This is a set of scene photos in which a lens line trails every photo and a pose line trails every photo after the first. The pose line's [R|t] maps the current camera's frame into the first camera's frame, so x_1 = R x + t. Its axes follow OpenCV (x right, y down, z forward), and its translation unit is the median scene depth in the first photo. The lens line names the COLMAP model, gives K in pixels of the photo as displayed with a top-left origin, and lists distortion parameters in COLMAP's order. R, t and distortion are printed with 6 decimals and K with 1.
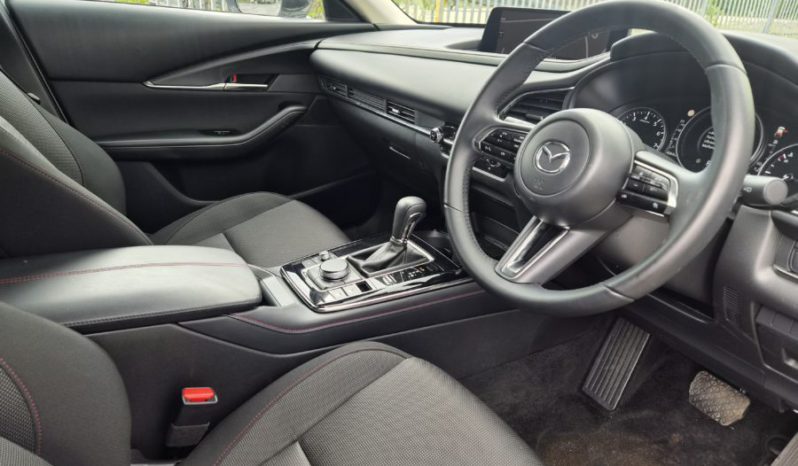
lens RADIAL K [[543.3, 0, 407.0], [0, 543.3, 247.5], [0, 0, 1]] dist [0.074695, -0.058503]
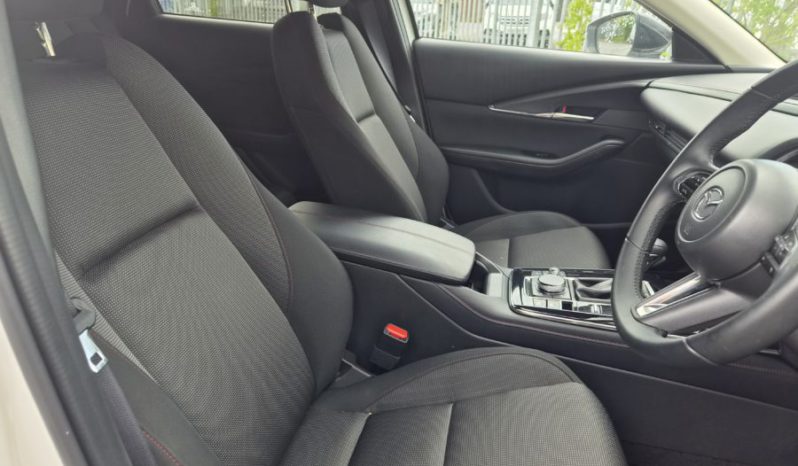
lens RADIAL K [[543.3, 0, 407.0], [0, 543.3, 247.5], [0, 0, 1]] dist [0.074695, -0.058503]
pose [[0.741335, 0.250692, -0.622556, 0.241001], [-0.289945, 0.956216, 0.039786, 0.008943], [0.605272, 0.151012, 0.781564, -0.020123]]
